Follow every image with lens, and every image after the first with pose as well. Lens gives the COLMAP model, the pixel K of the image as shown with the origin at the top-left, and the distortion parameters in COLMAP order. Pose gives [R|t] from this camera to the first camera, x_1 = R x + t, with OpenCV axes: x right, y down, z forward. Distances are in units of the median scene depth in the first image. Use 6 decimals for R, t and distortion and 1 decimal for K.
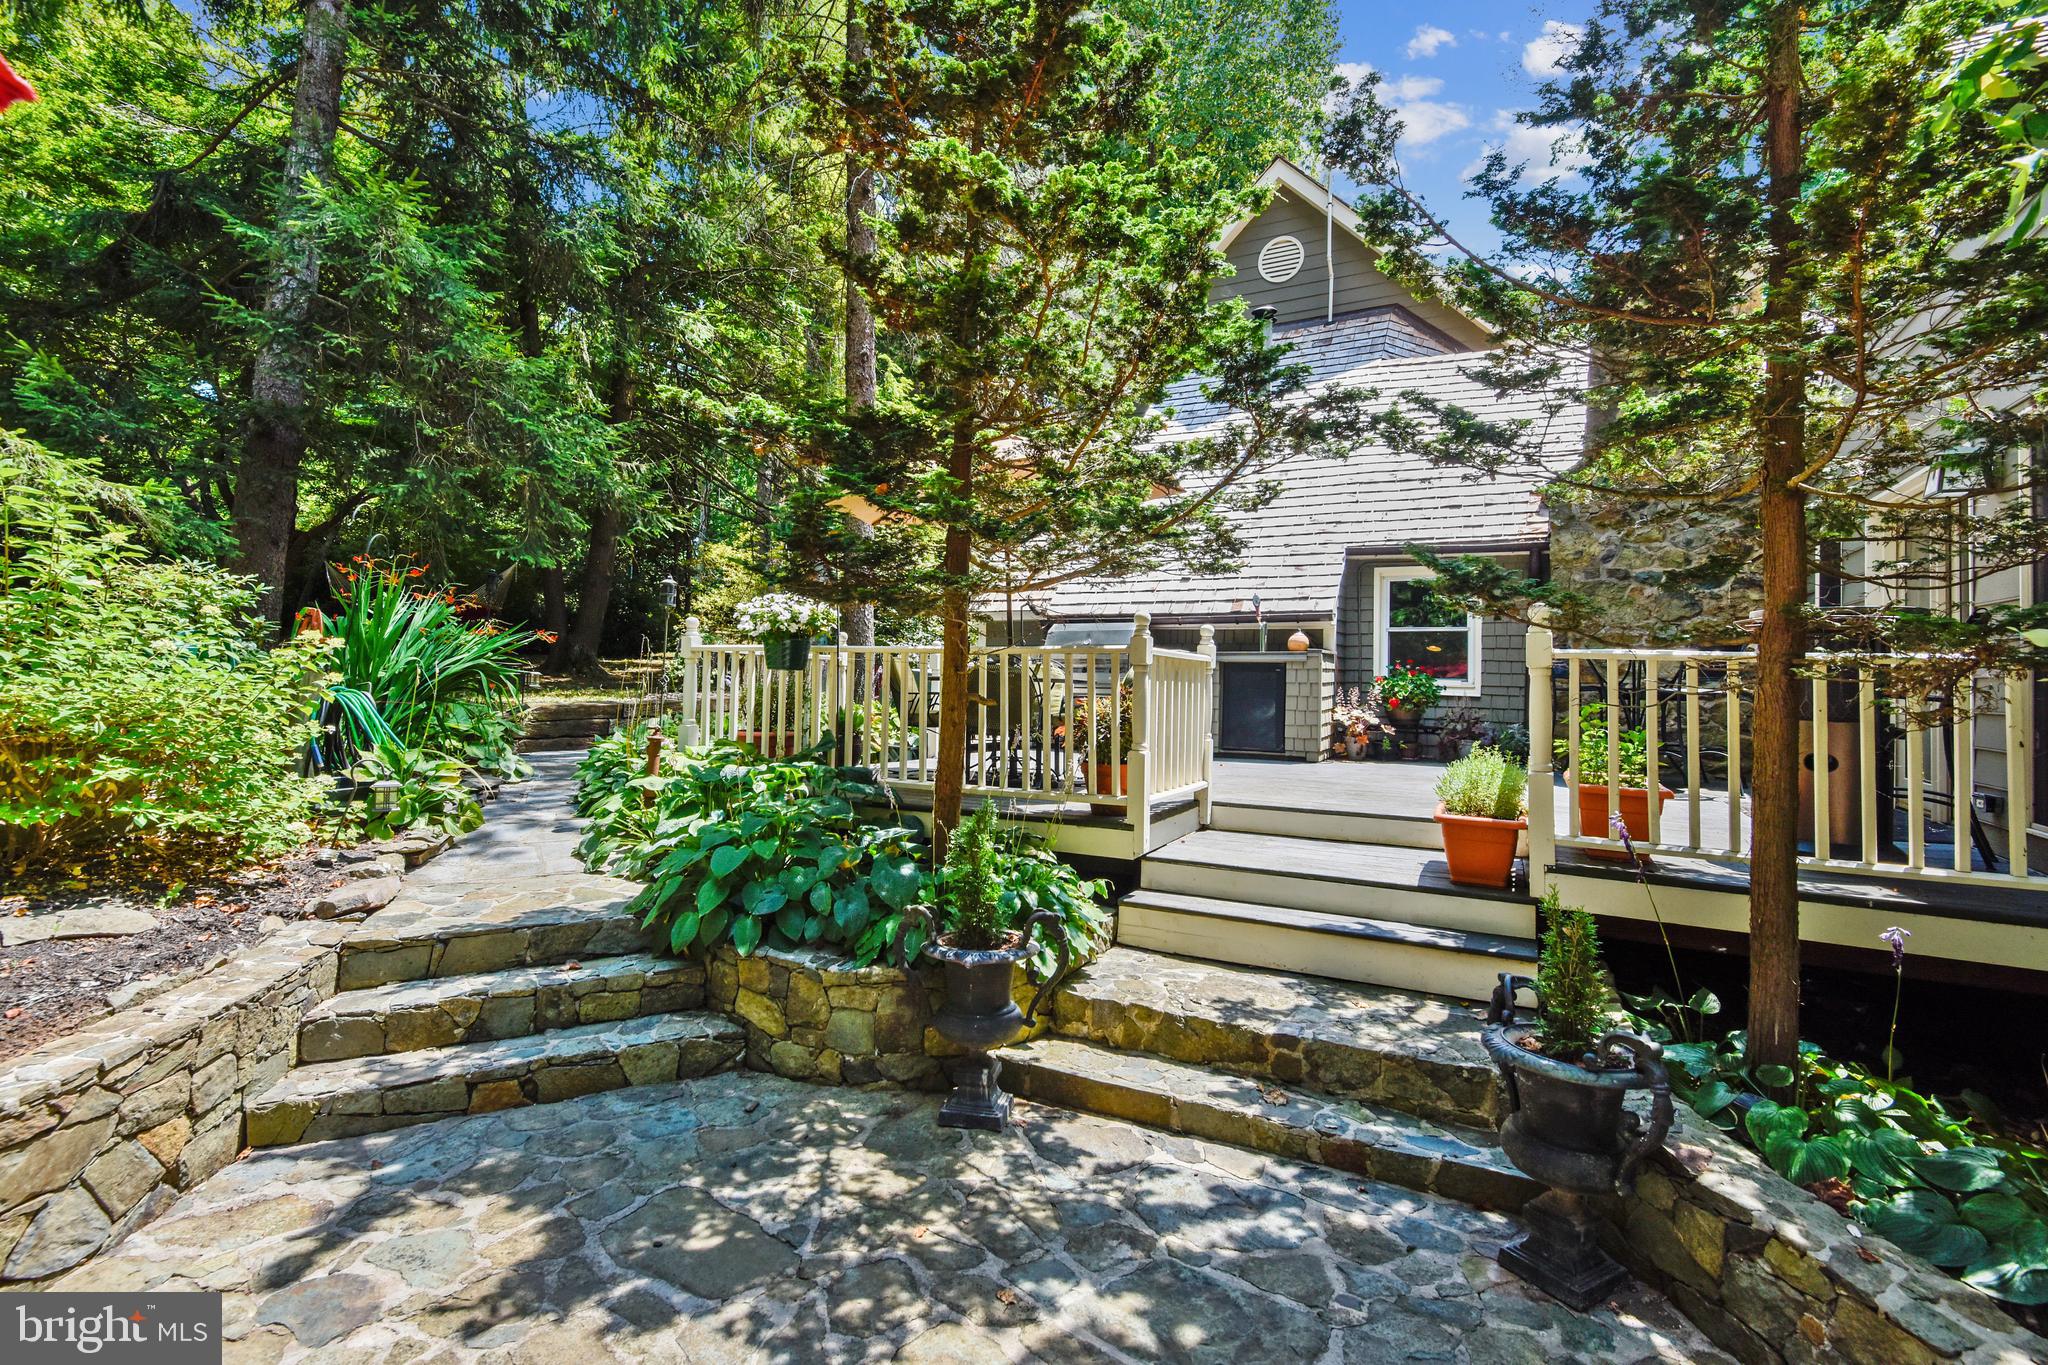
lens RADIAL K [[934.6, 0, 1027.9], [0, 934.6, 668.5], [0, 0, 1]] dist [0.009000, -0.003535]
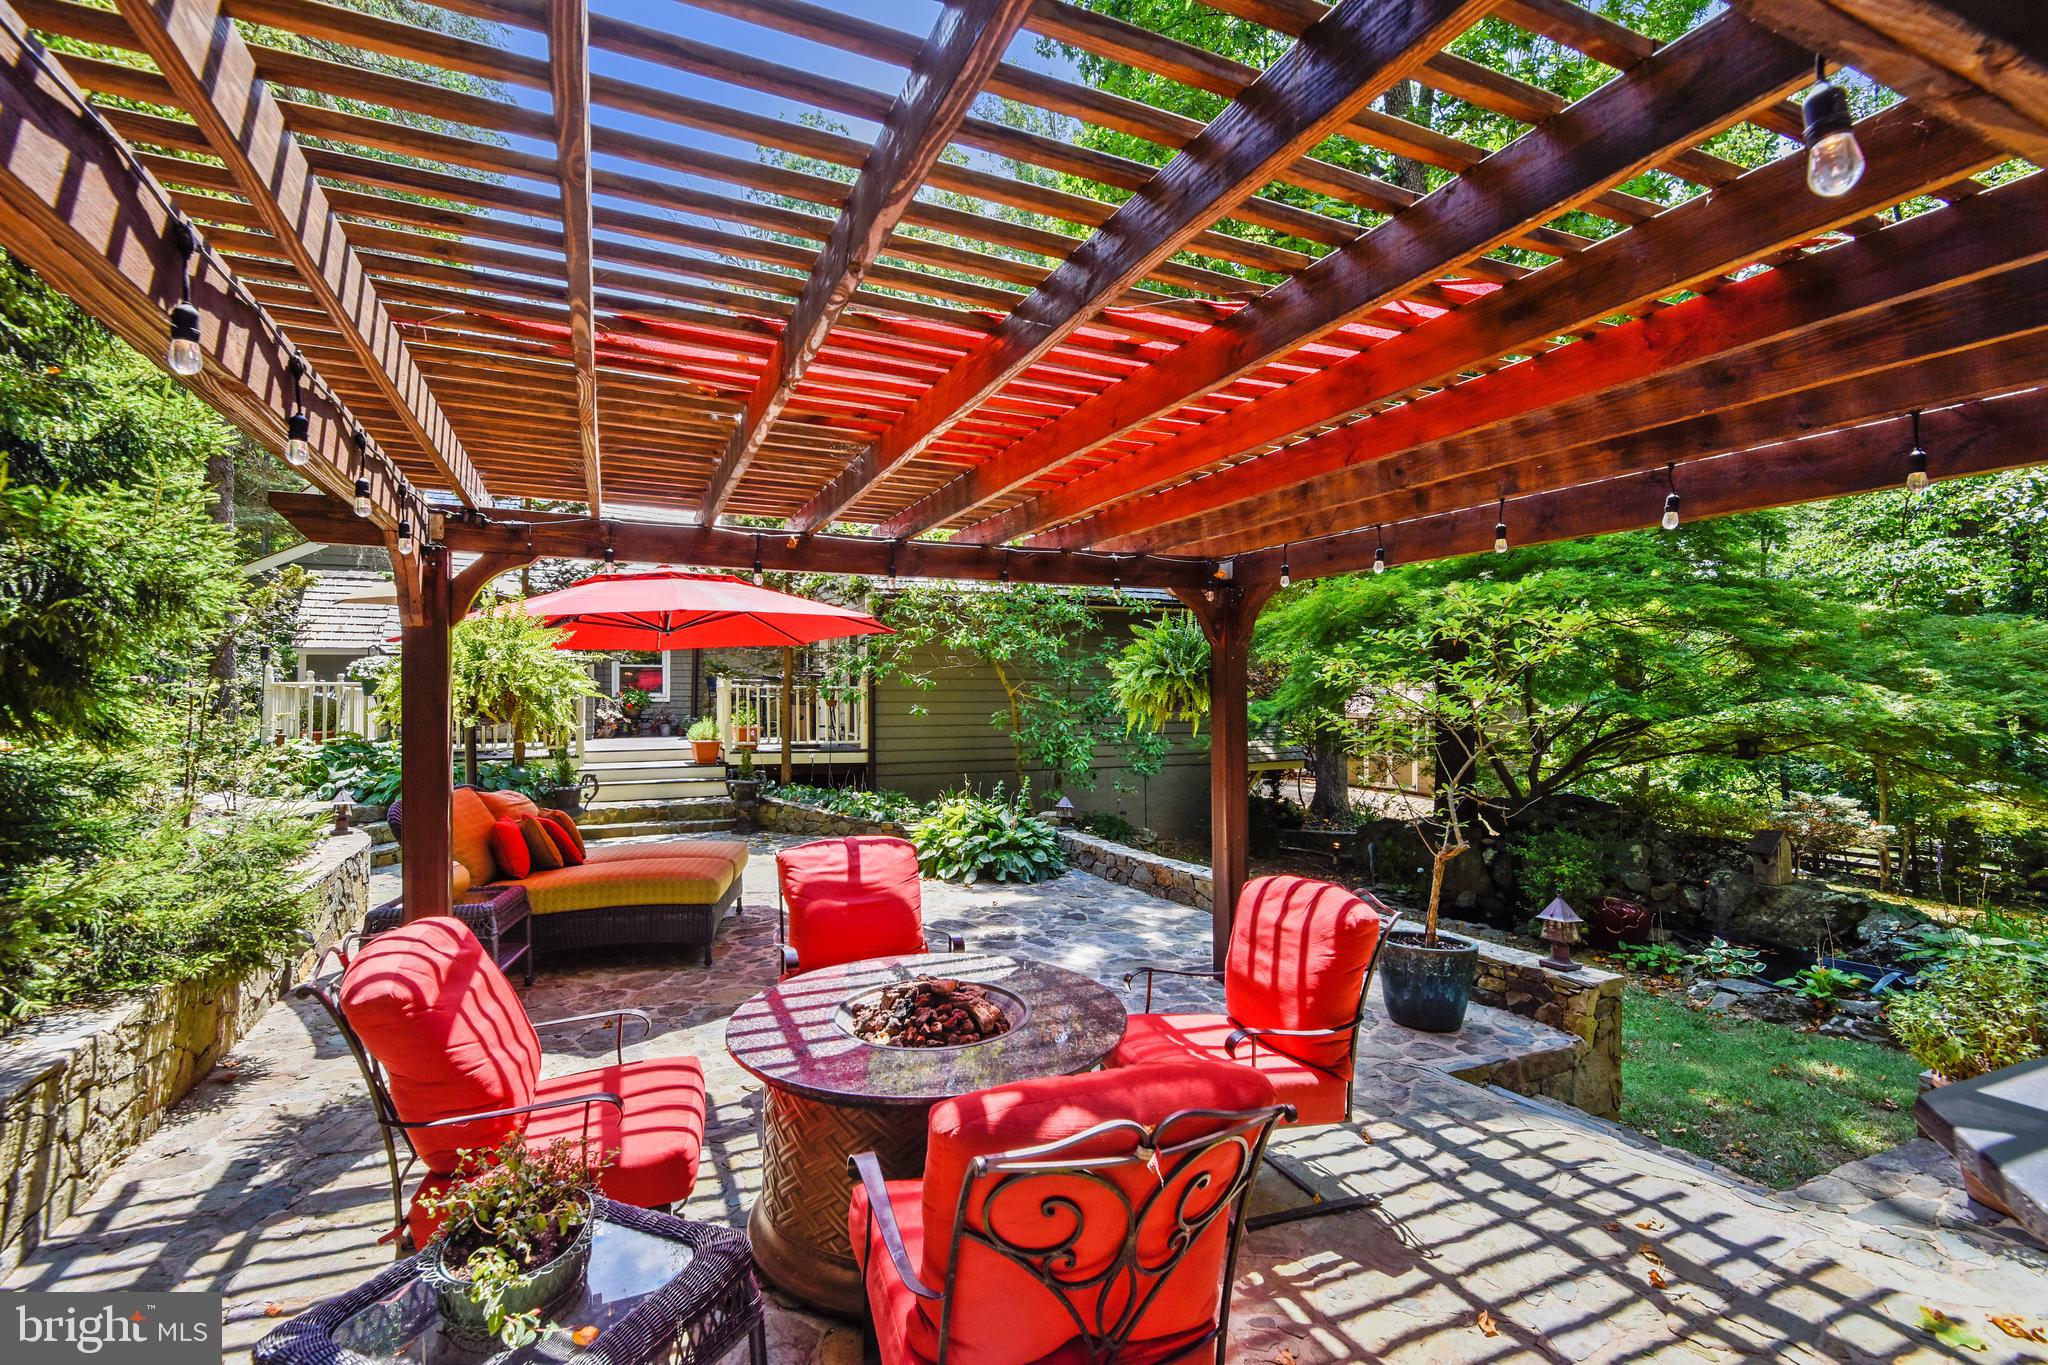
lens RADIAL K [[934.6, 0, 1020.0], [0, 934.6, 669.5], [0, 0, 1]] dist [0.009000, -0.003535]
pose [[0.634987, 0.002421, 0.772519, -1.274575], [0.003753, 0.999974, -0.006219, -0.050158], [-0.772514, 0.006849, 0.634961, -1.782365]]
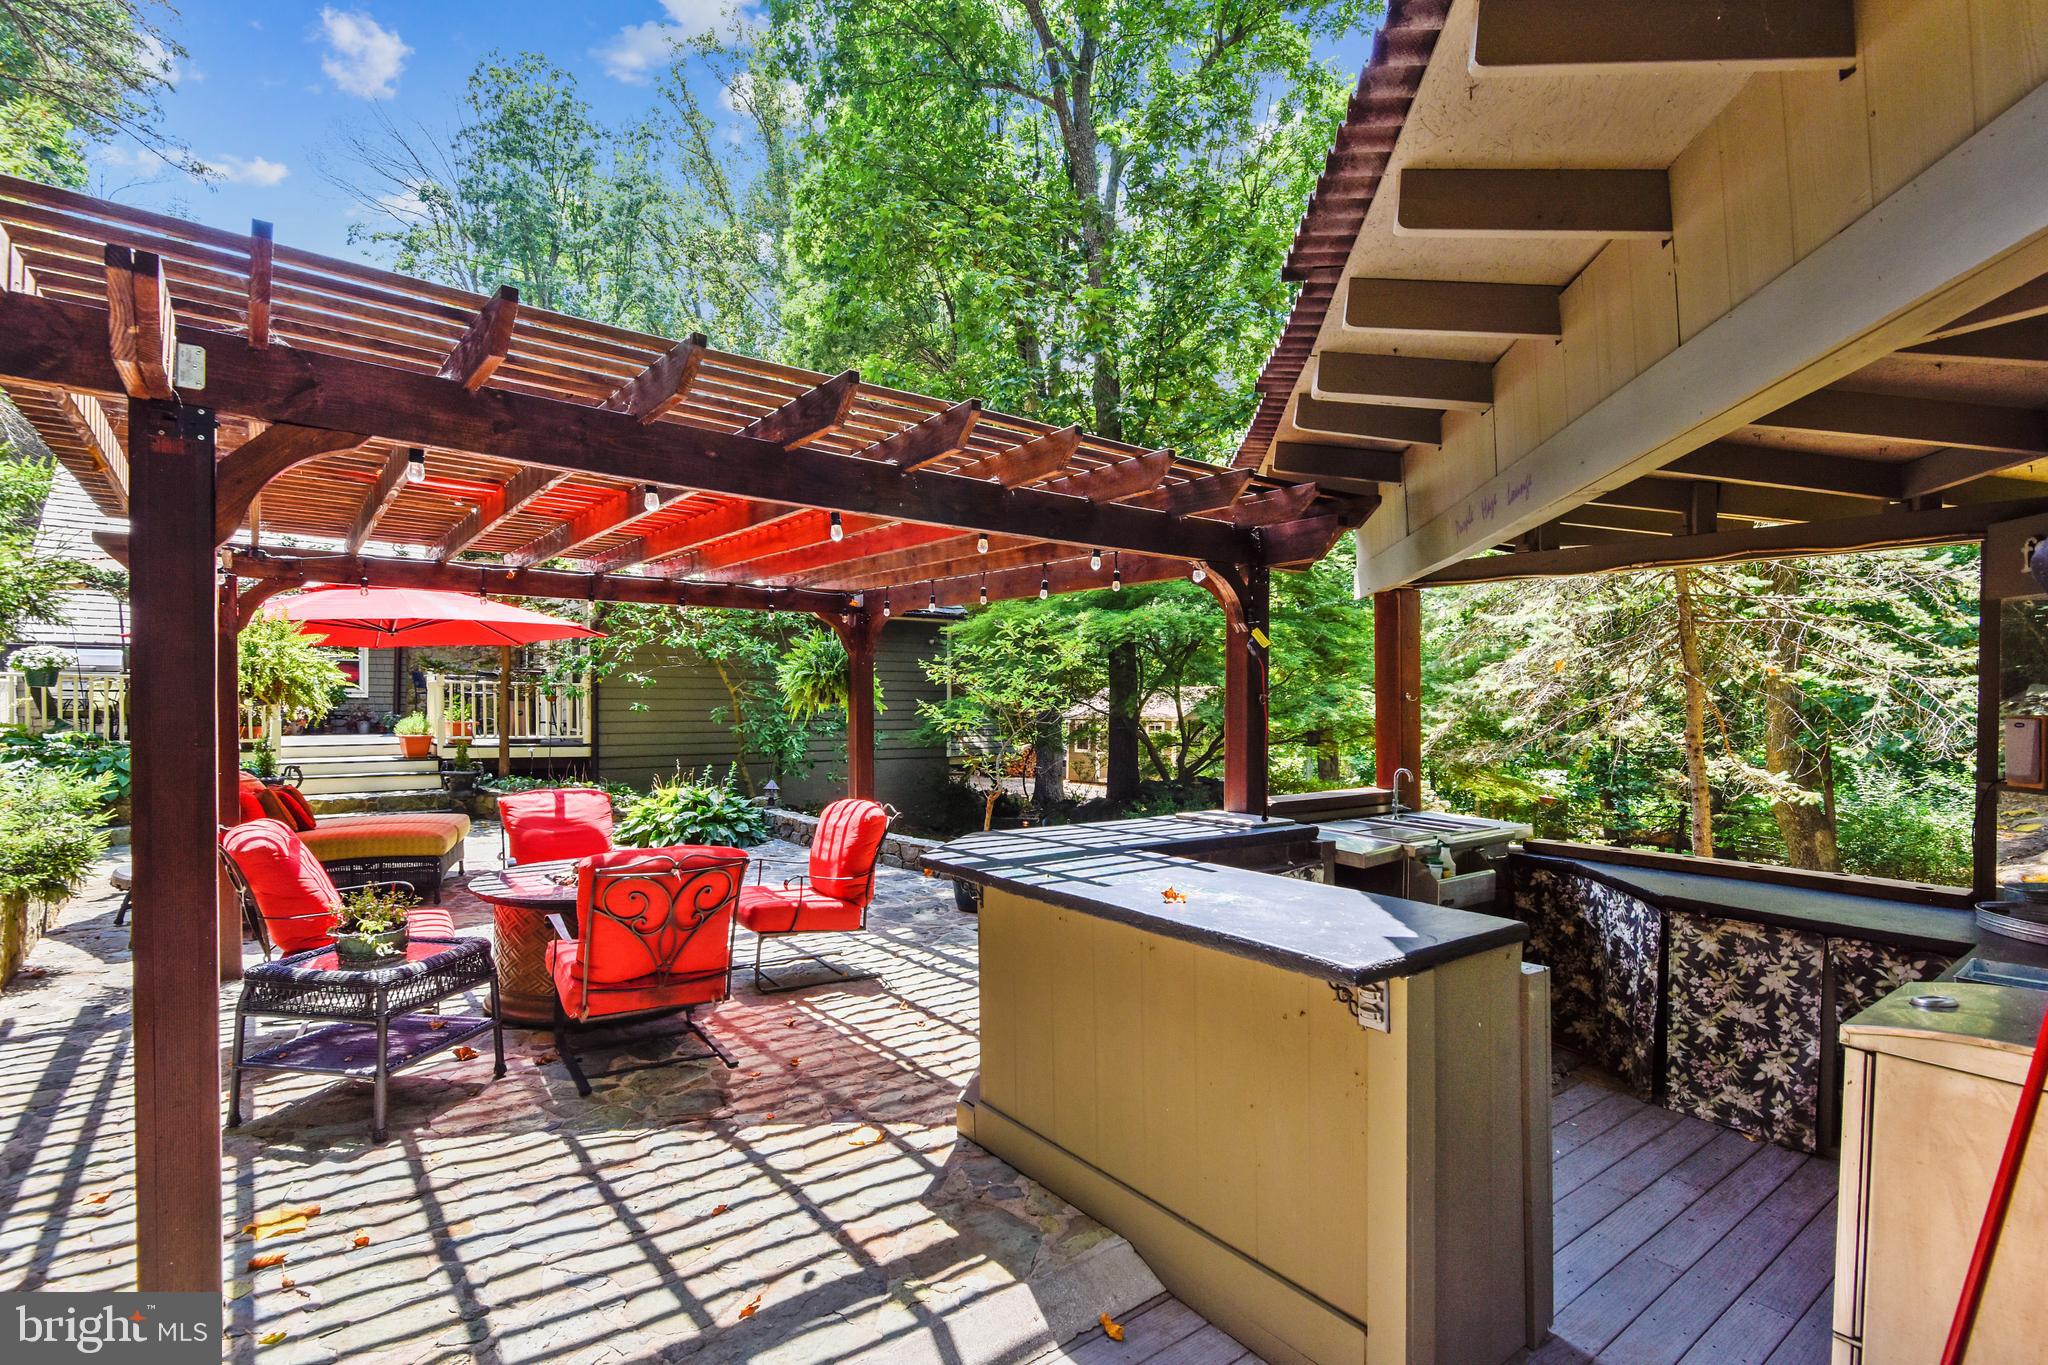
lens RADIAL K [[934.6, 0, 1020.2], [0, 934.6, 692.8], [0, 0, 1]] dist [0.009000, -0.003535]
pose [[0.415185, -0.010570, 0.909675, -1.580499], [-0.009228, 0.999832, 0.015829, -0.048626], [-0.909690, -0.014966, 0.415018, -2.184406]]
